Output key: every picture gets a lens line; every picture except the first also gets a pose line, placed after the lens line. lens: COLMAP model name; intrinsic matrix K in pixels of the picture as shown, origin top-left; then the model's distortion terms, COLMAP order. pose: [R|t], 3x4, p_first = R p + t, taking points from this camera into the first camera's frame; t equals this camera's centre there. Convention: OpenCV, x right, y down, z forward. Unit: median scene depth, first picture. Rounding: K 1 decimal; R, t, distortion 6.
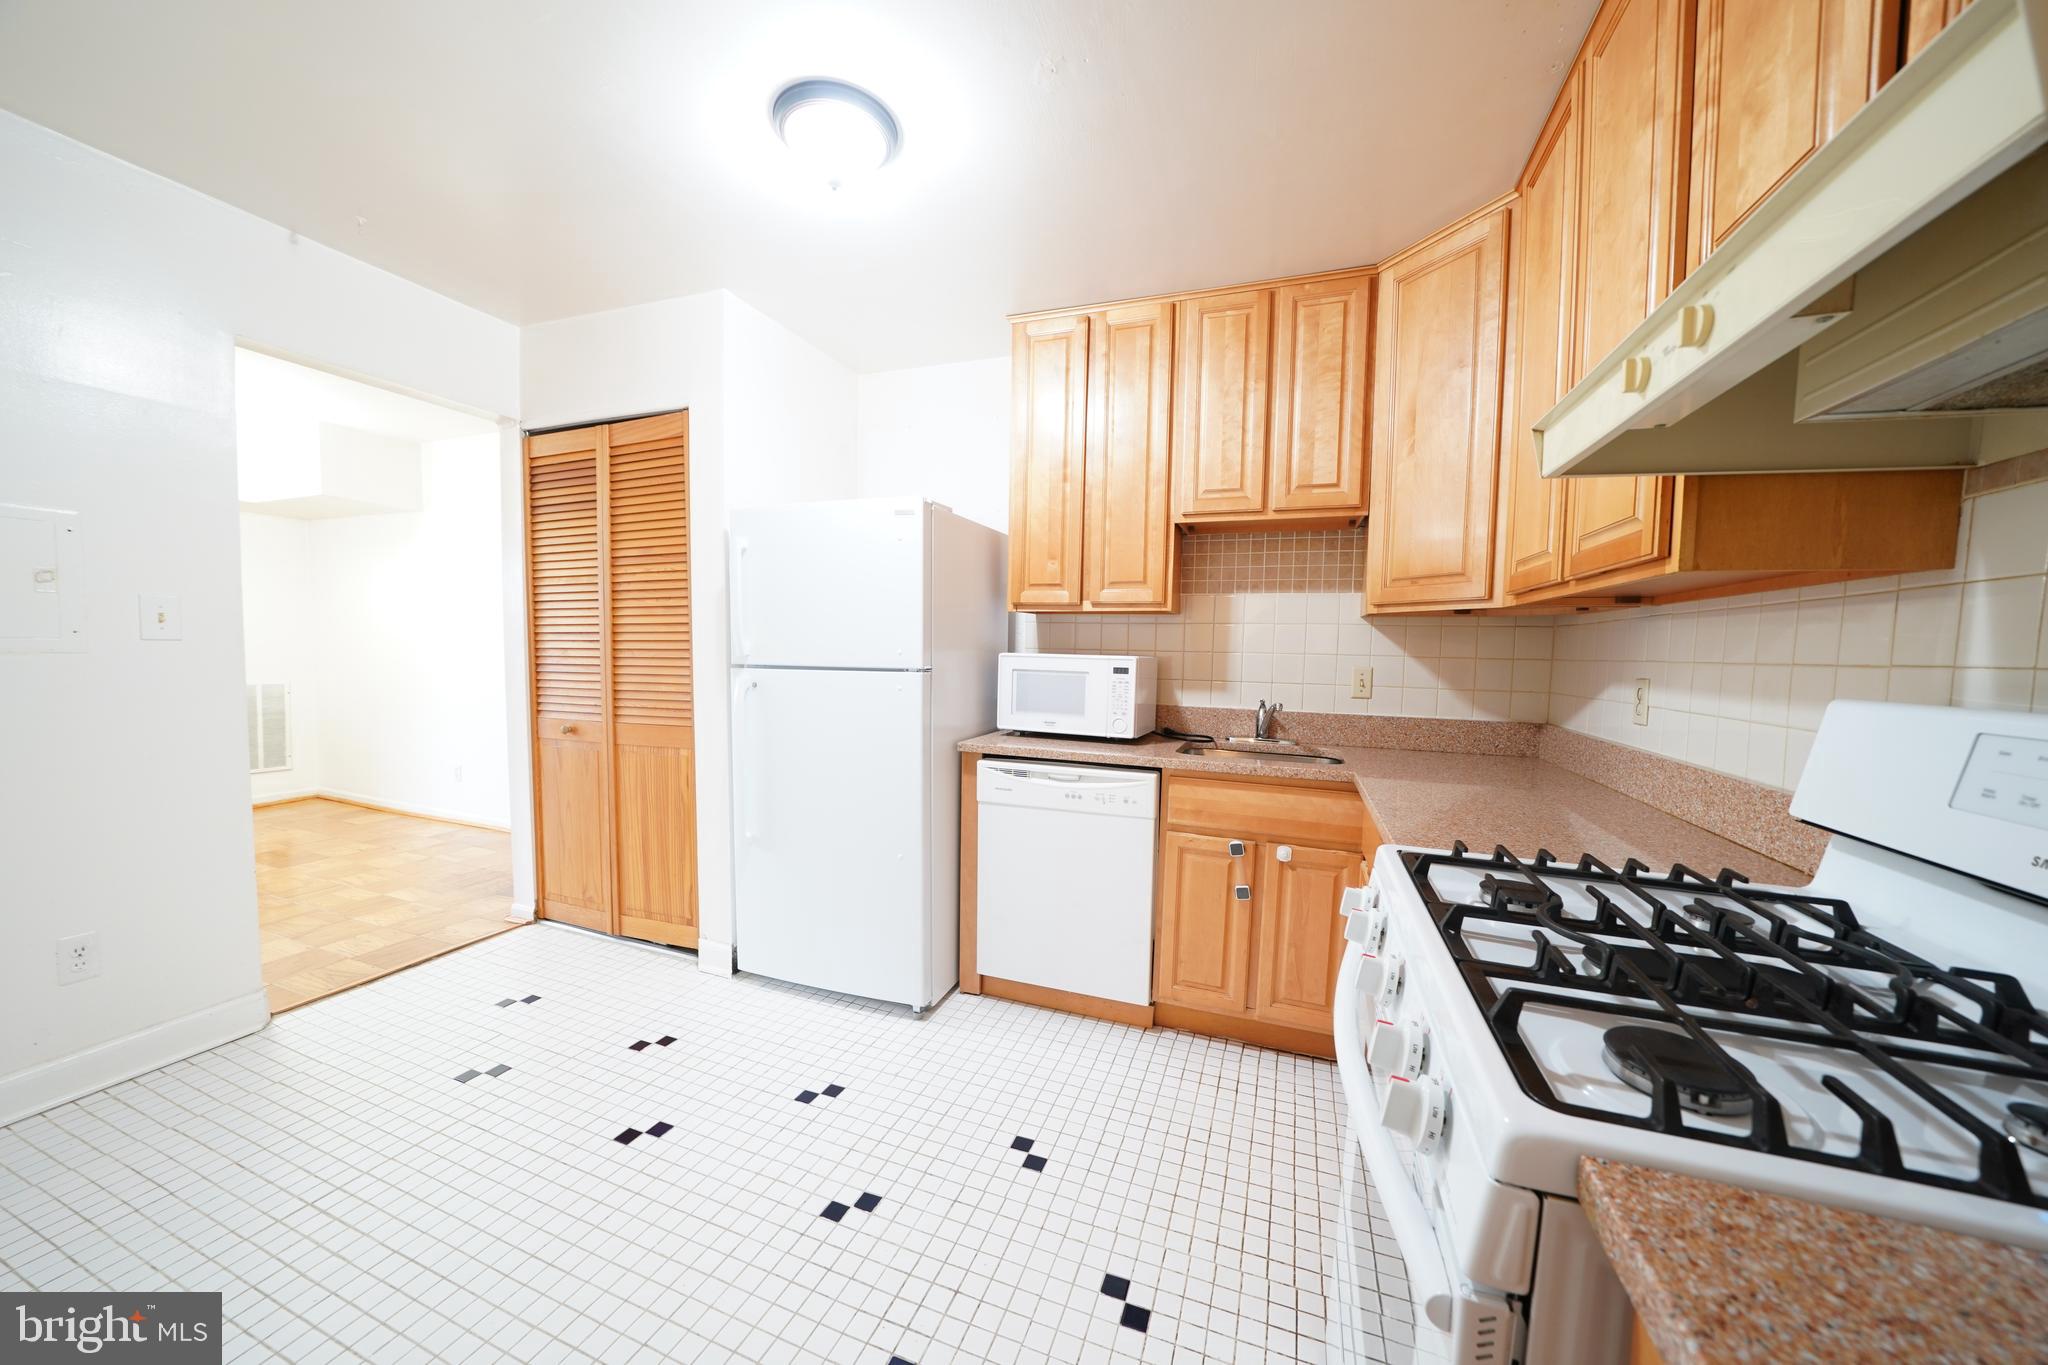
lens RADIAL K [[711.2, 0, 1020.8], [0, 711.2, 693.4], [0, 0, 1]] dist [-0.026052, 0.002420]
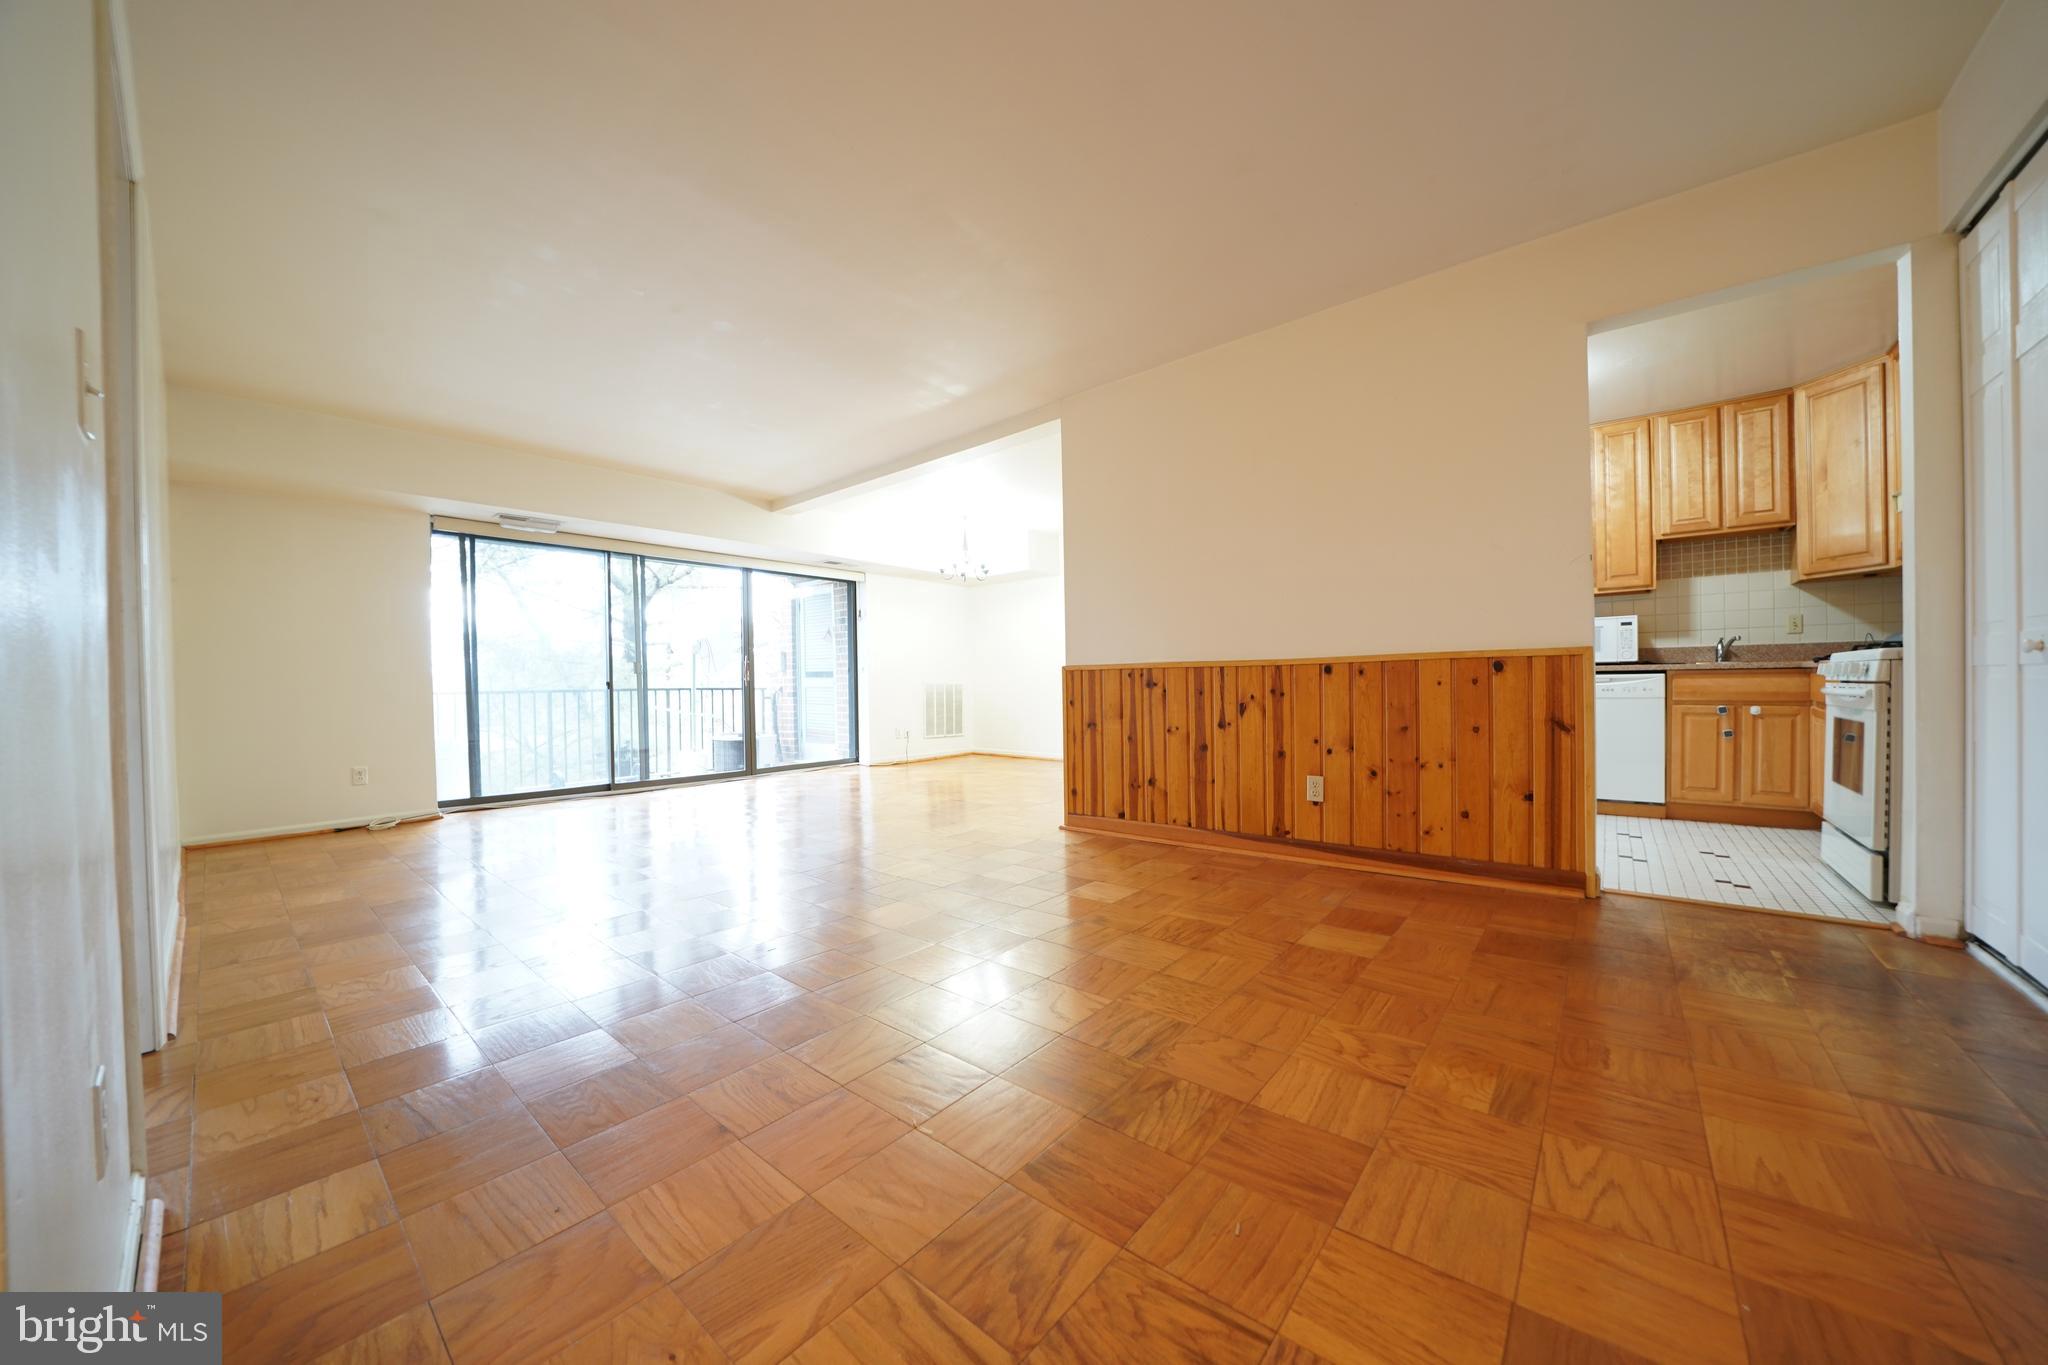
lens RADIAL K [[711.2, 0, 1019.8], [0, 711.2, 693.6], [0, 0, 1]] dist [-0.026052, 0.002420]
pose [[0.940325, -0.034003, -0.338574, -0.748378], [0.015912, 0.998300, -0.056065, 0.230795], [0.339905, 0.047332, 0.939268, -1.234936]]
